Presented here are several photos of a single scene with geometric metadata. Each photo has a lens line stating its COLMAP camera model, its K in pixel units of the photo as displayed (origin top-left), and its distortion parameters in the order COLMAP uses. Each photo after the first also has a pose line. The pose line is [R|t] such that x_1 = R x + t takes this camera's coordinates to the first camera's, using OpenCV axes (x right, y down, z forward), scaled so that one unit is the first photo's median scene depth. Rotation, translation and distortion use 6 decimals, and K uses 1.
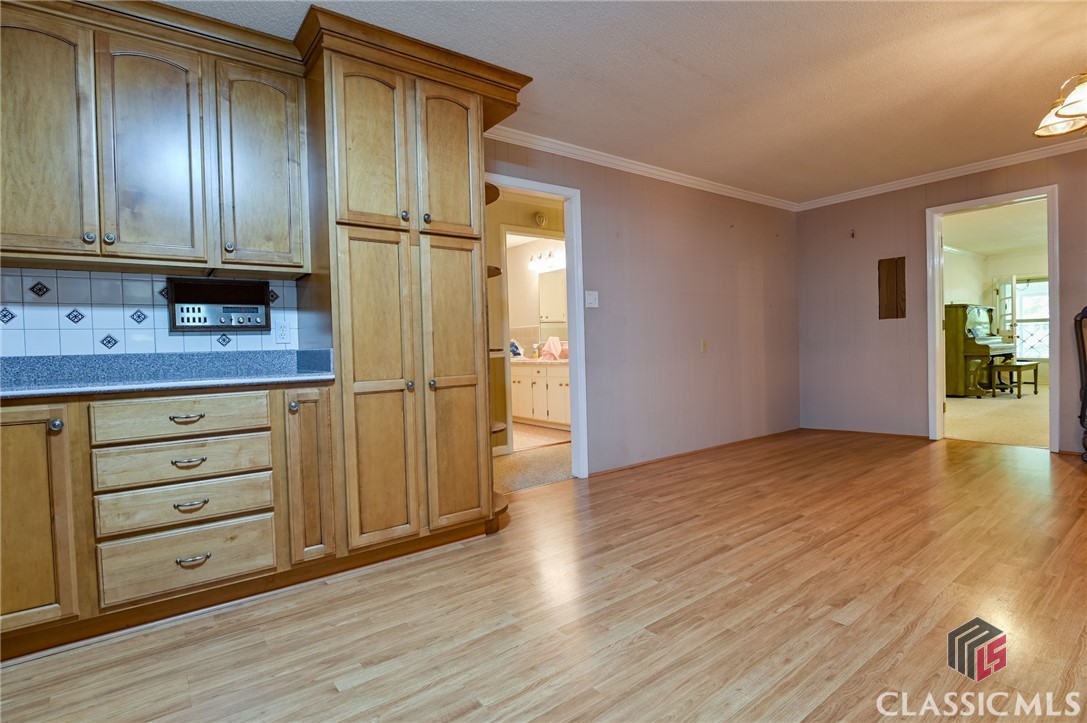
lens RADIAL K [[532.9, 0, 541.9], [0, 532.9, 361.6], [0, 0, 1]] dist [-0.019683, -0.000165]
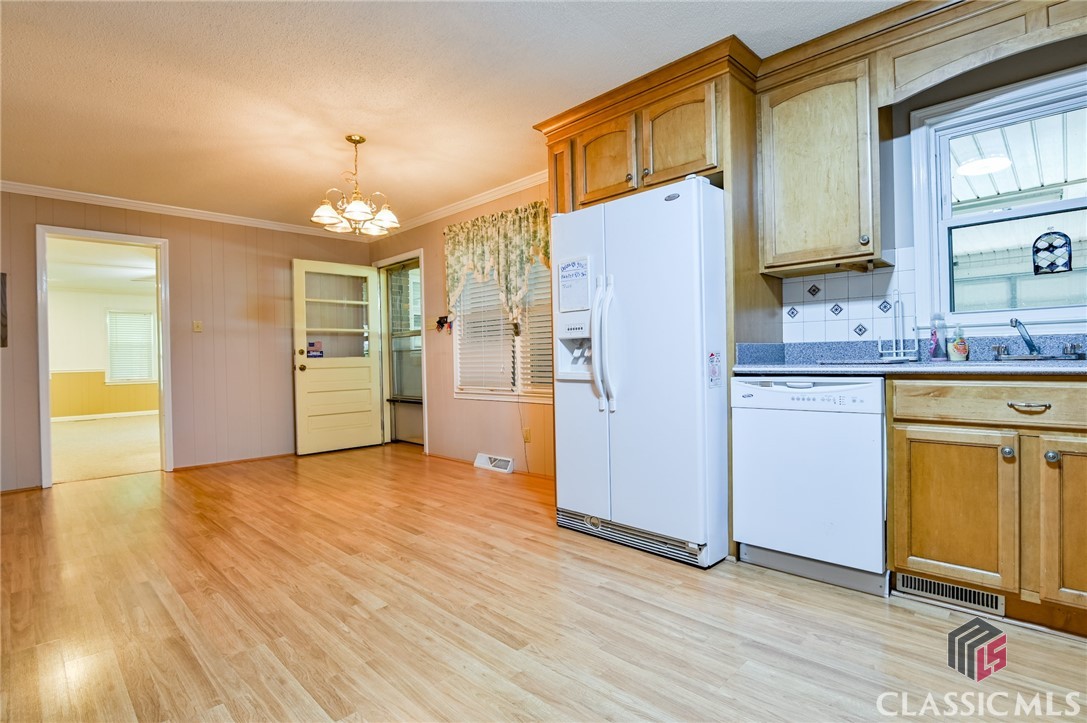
lens RADIAL K [[532.9, 0, 544.7], [0, 532.9, 359.4], [0, 0, 1]] dist [-0.019683, -0.000165]
pose [[-0.145711, 0.032100, 0.988806, -0.512680], [0.052430, 0.998320, -0.024683, 0.001462], [-0.987937, 0.048246, -0.147149, 0.624963]]
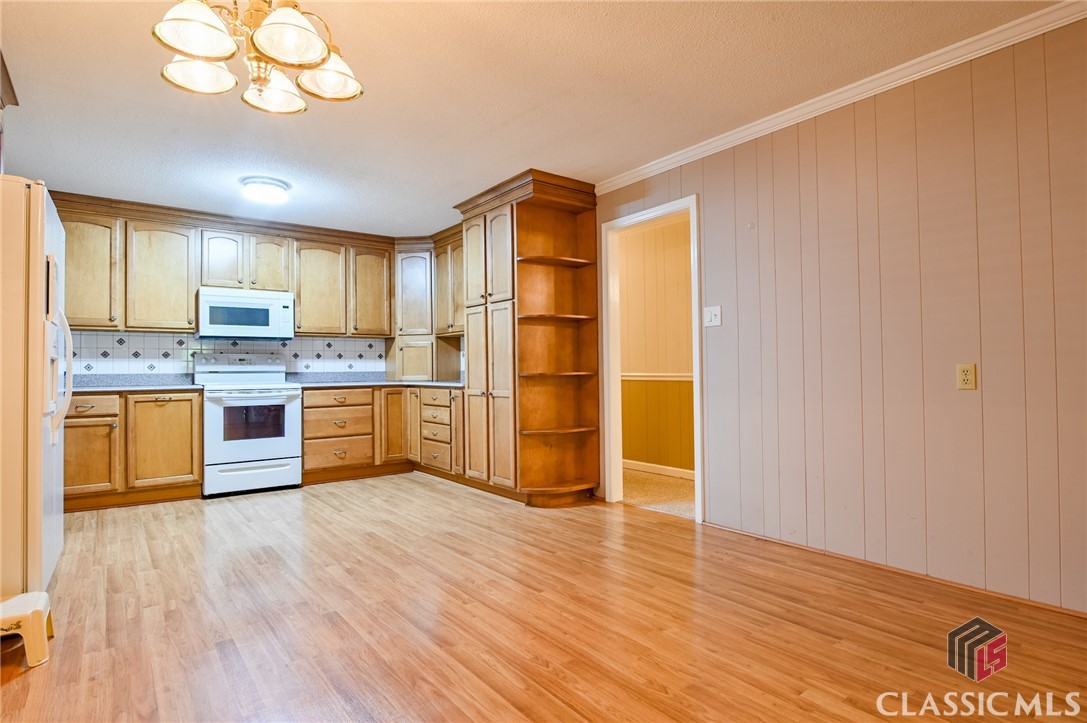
lens RADIAL K [[579.3, 0, 543.0], [0, 579.3, 362.7], [0, 0, 1]] dist [-0.012795, 0.000279]
pose [[0.004204, 0.018059, -0.999828, 1.734972], [-0.013858, 0.999742, 0.017999, -0.097120], [0.999895, 0.013780, 0.004453, 1.256051]]
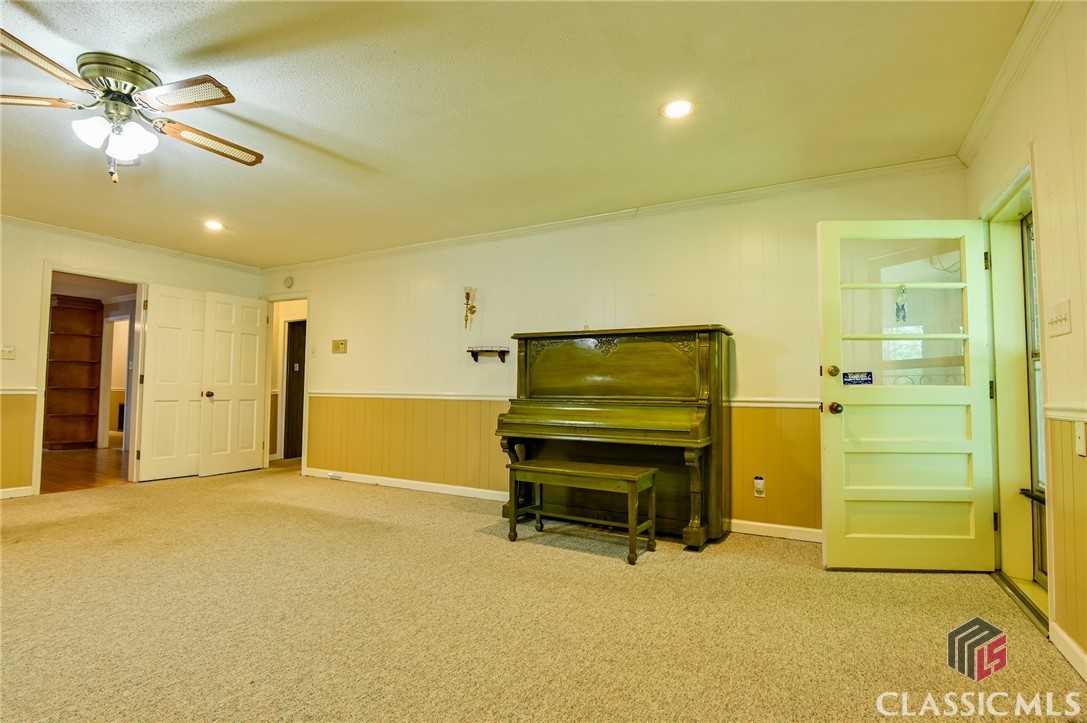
lens RADIAL K [[532.9, 0, 541.9], [0, 532.9, 358.8], [0, 0, 1]] dist [-0.019683, -0.000165]
pose [[0.430576, -0.016806, -0.902398, 4.514000], [-0.043958, 0.998250, -0.039565, -0.224576], [0.901483, 0.056704, 0.429084, 2.669435]]
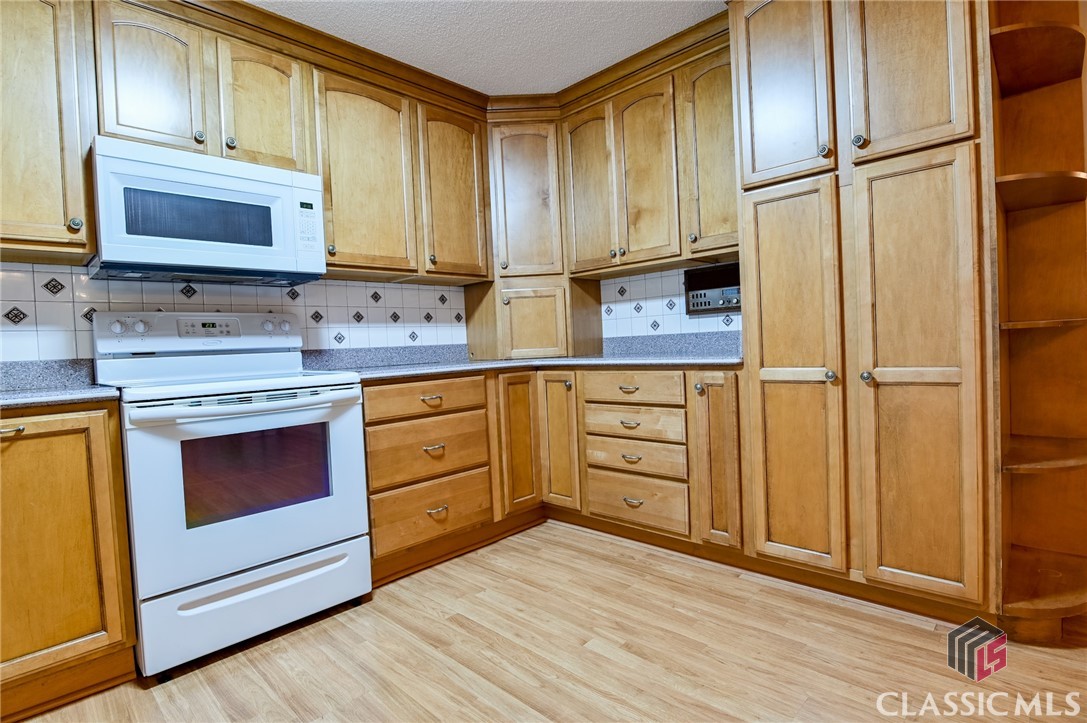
lens RADIAL K [[532.9, 0, 544.9], [0, 532.9, 361.7], [0, 0, 1]] dist [-0.019683, -0.000165]
pose [[0.155387, 0.054487, -0.986350, 0.455132], [0.017379, 0.998172, 0.057878, -0.028666], [0.987701, -0.026135, 0.154156, 0.509109]]
